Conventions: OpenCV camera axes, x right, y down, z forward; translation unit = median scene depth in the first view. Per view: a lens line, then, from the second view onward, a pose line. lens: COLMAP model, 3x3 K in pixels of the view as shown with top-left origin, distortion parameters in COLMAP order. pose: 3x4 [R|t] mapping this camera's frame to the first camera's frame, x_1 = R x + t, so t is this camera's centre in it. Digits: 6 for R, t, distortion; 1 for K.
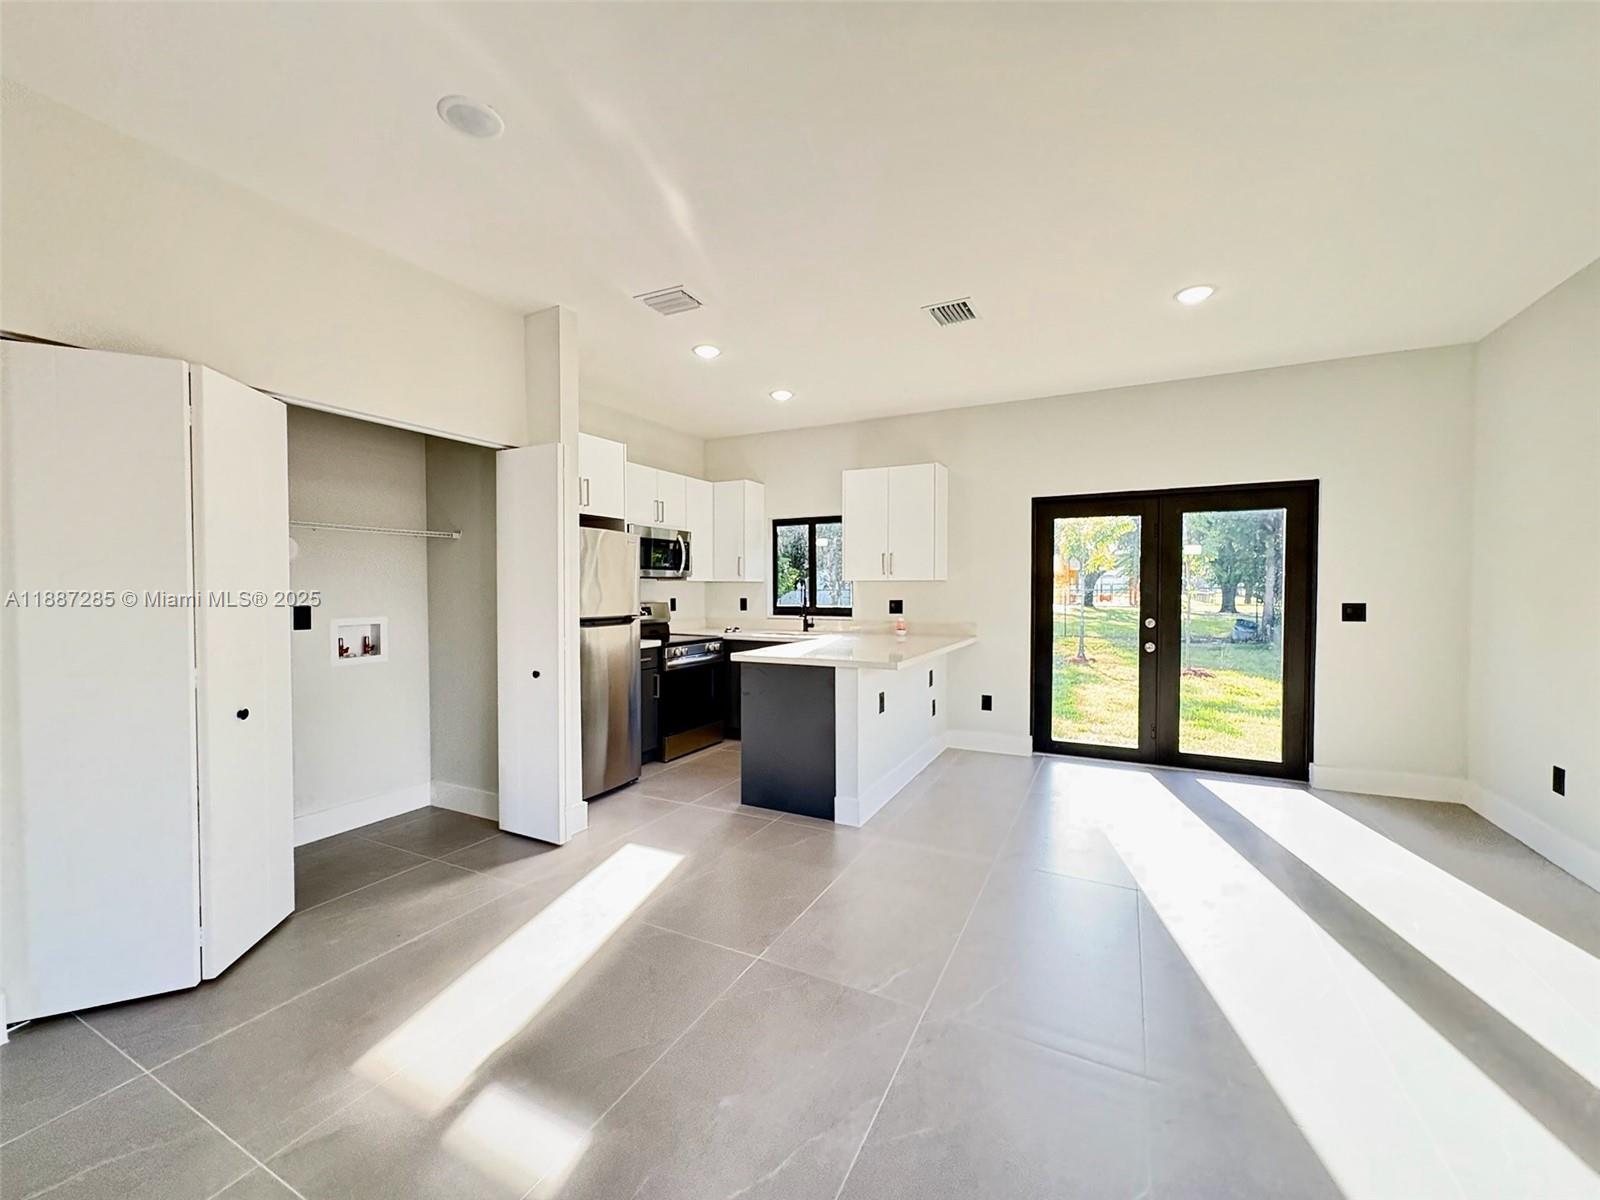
lens RADIAL K [[635.0, 0, 801.3], [0, 635.0, 601.5], [0, 0, 1]] dist [0.000698, -0.000223]
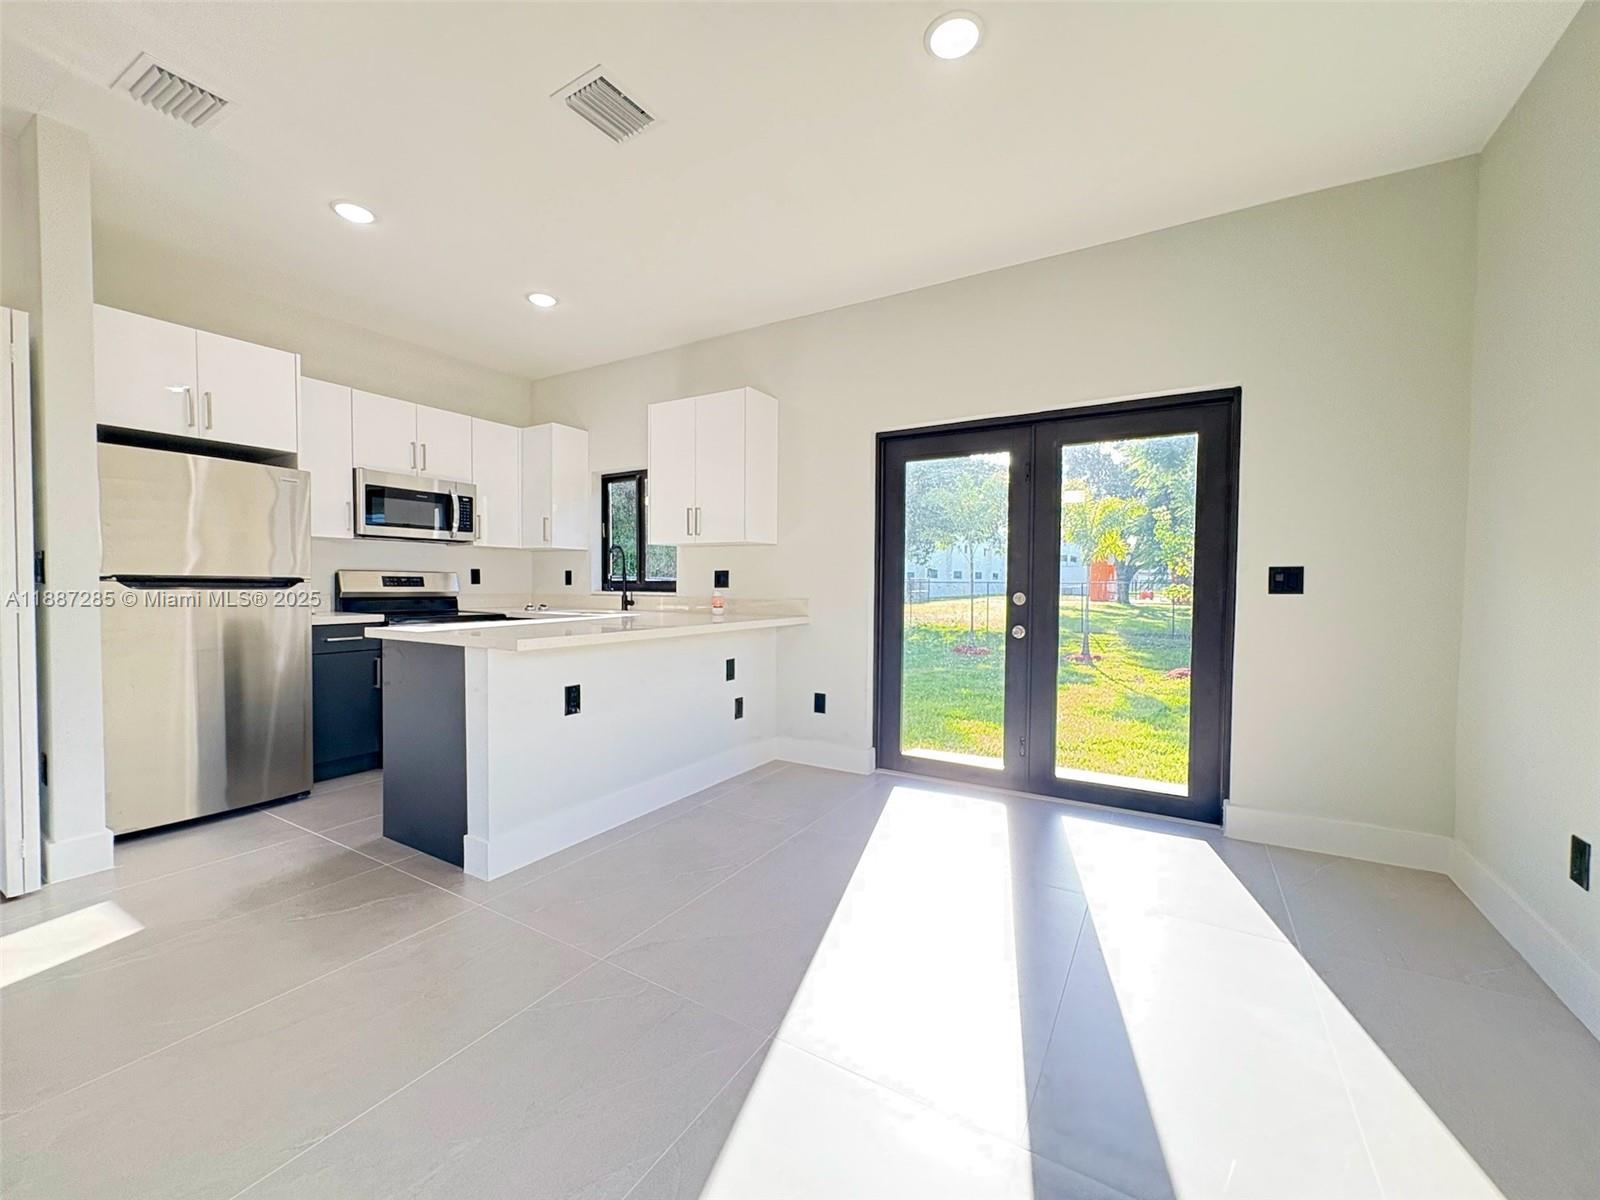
lens RADIAL K [[635.0, 0, 798.6], [0, 635.0, 599.0], [0, 0, 1]] dist [0.000698, -0.000223]
pose [[0.997620, 0.010199, -0.068194, 0.323739], [-0.010022, 0.999945, 0.002937, 0.032232], [0.068220, -0.002246, 0.997668, 0.237908]]
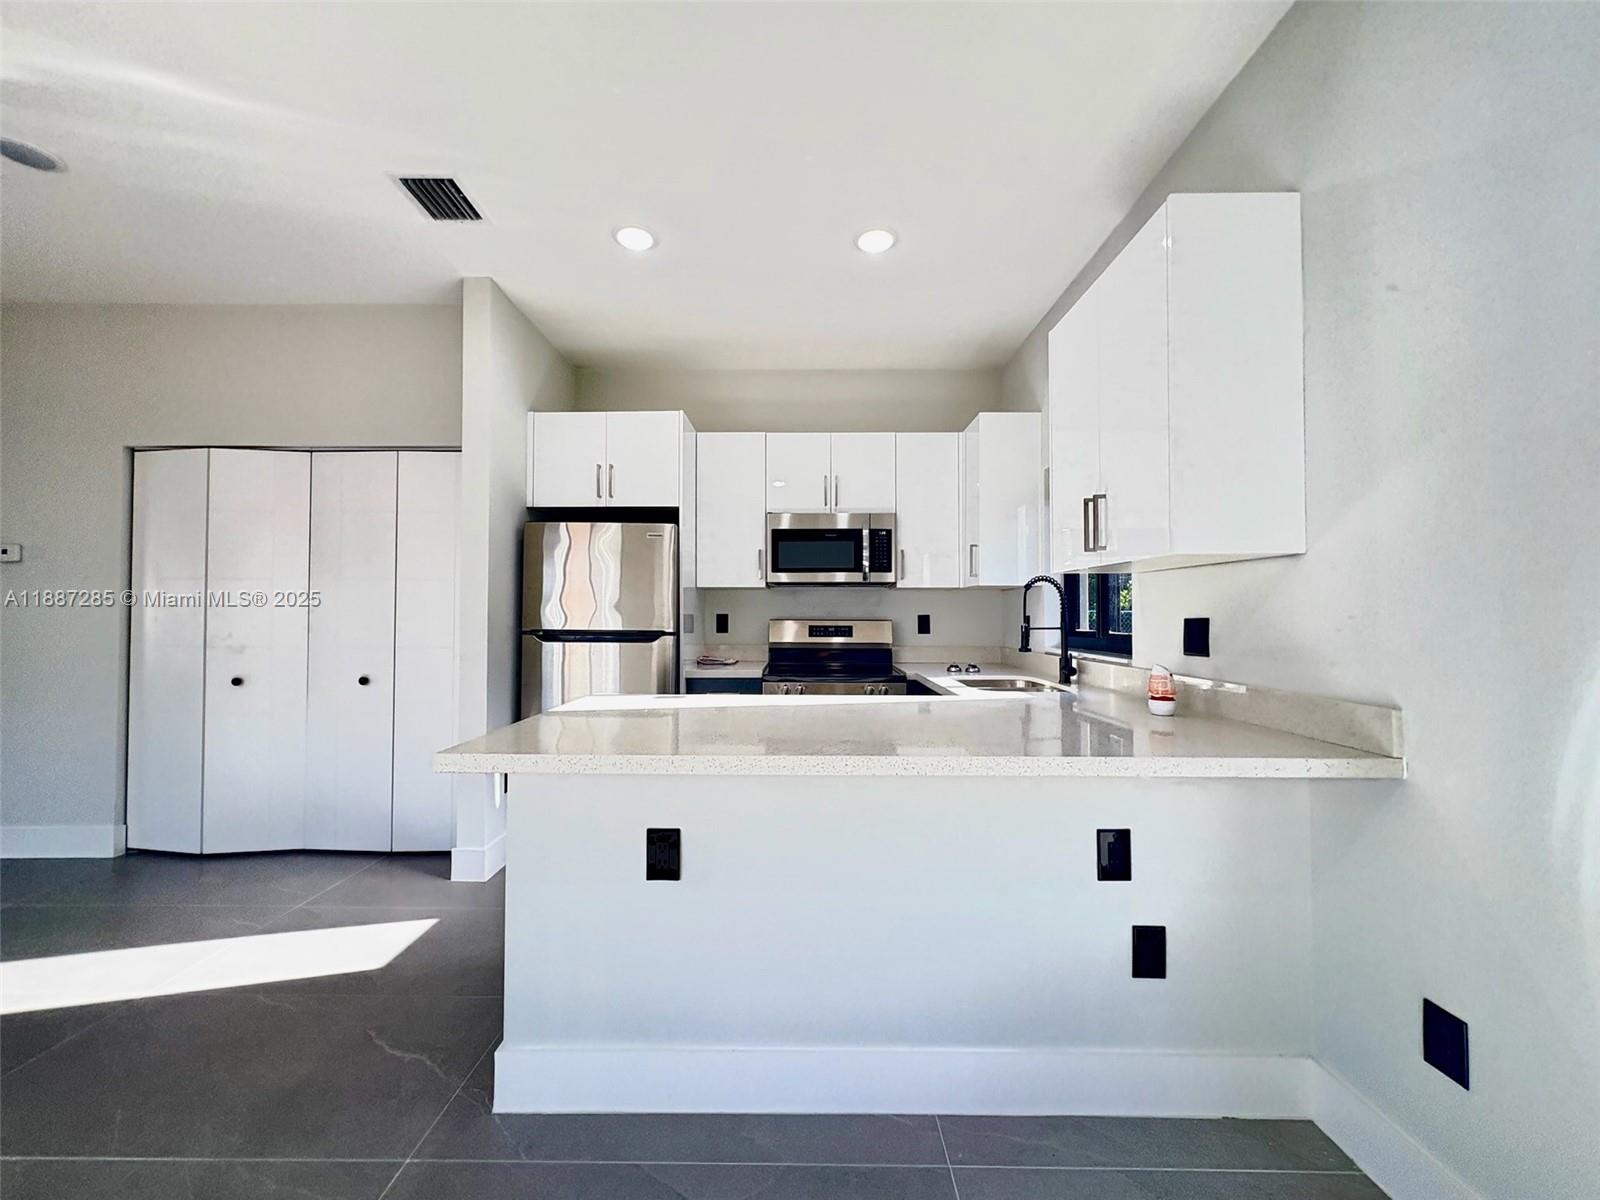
lens RADIAL K [[635.0, 0, 802.8], [0, 635.0, 600.7], [0, 0, 1]] dist [0.000698, -0.000223]
pose [[0.448690, -0.017490, -0.893516, 0.409762], [-0.023016, 0.999251, -0.031117, 0.004327], [0.893391, 0.034527, 0.447952, 0.679630]]
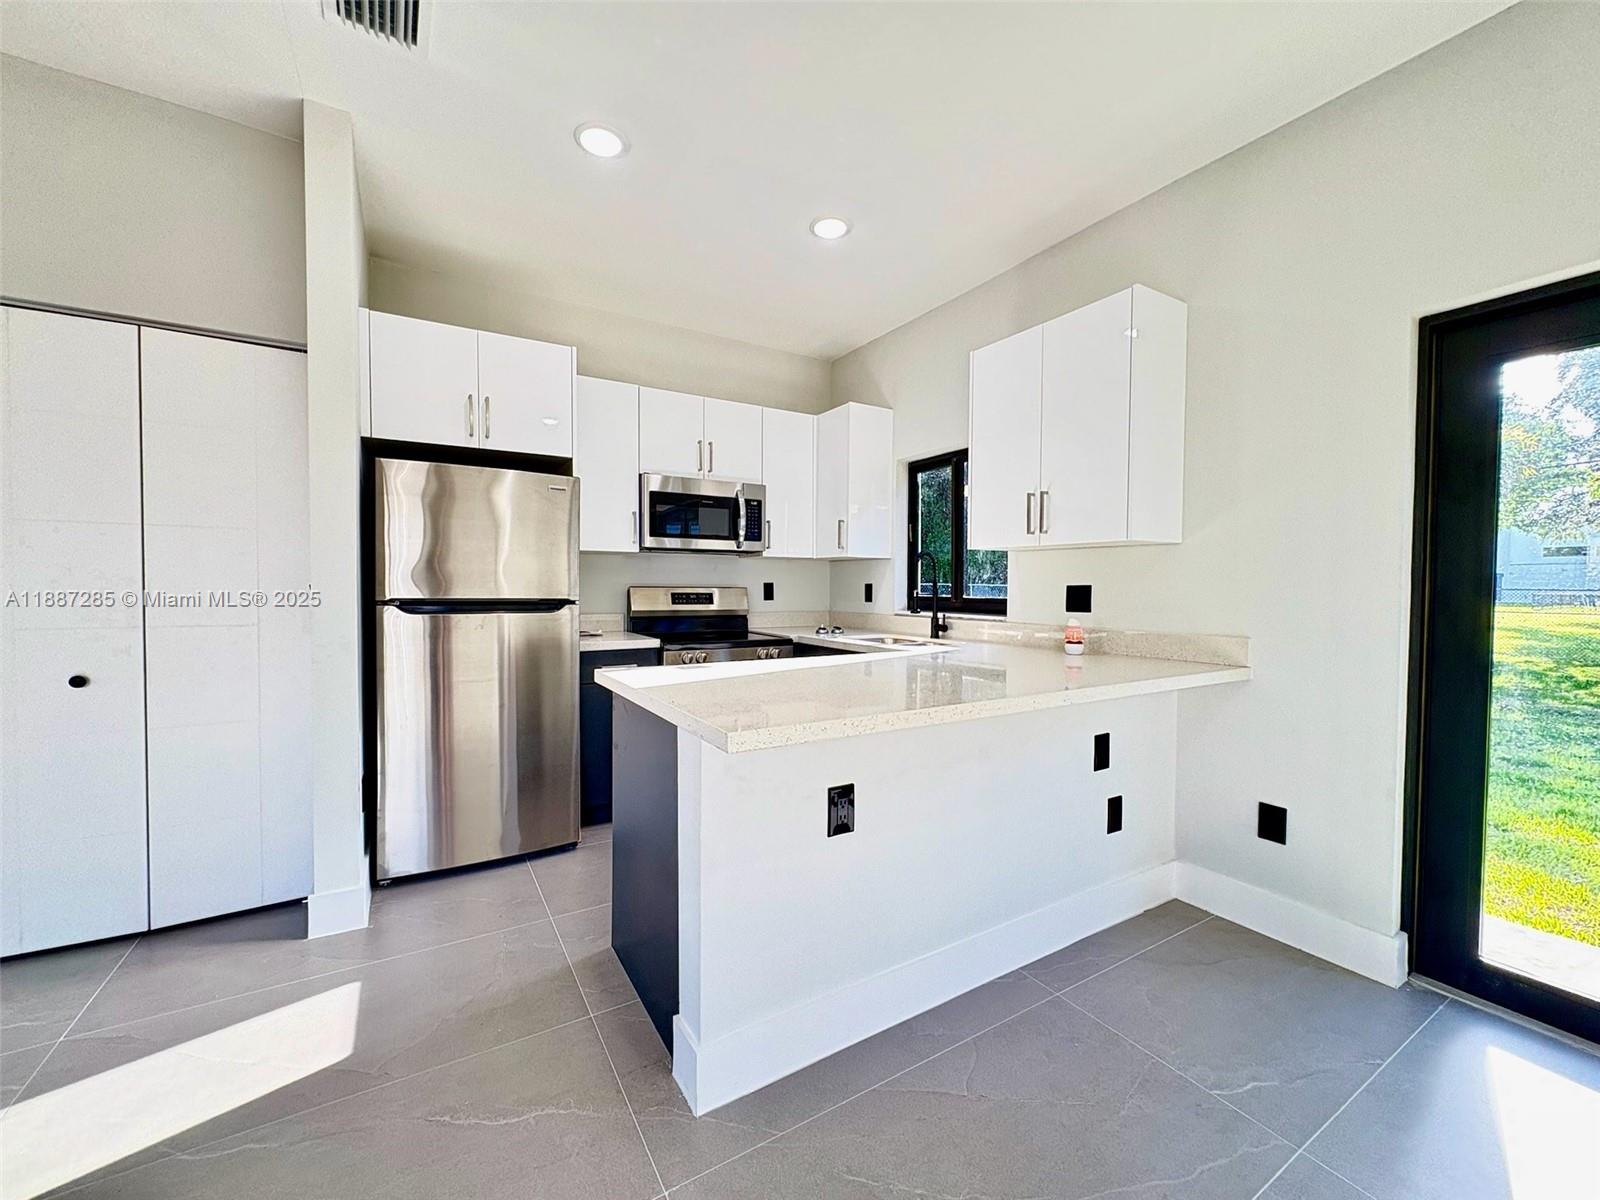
lens RADIAL K [[635.0, 0, 800.6], [0, 635.0, 600.0], [0, 0, 1]] dist [0.000698, -0.000223]
pose [[0.849544, 0.018687, -0.527187, 0.249428], [-0.018624, 0.999812, 0.005428, 0.011817], [0.527189, 0.005207, 0.849732, 0.472819]]
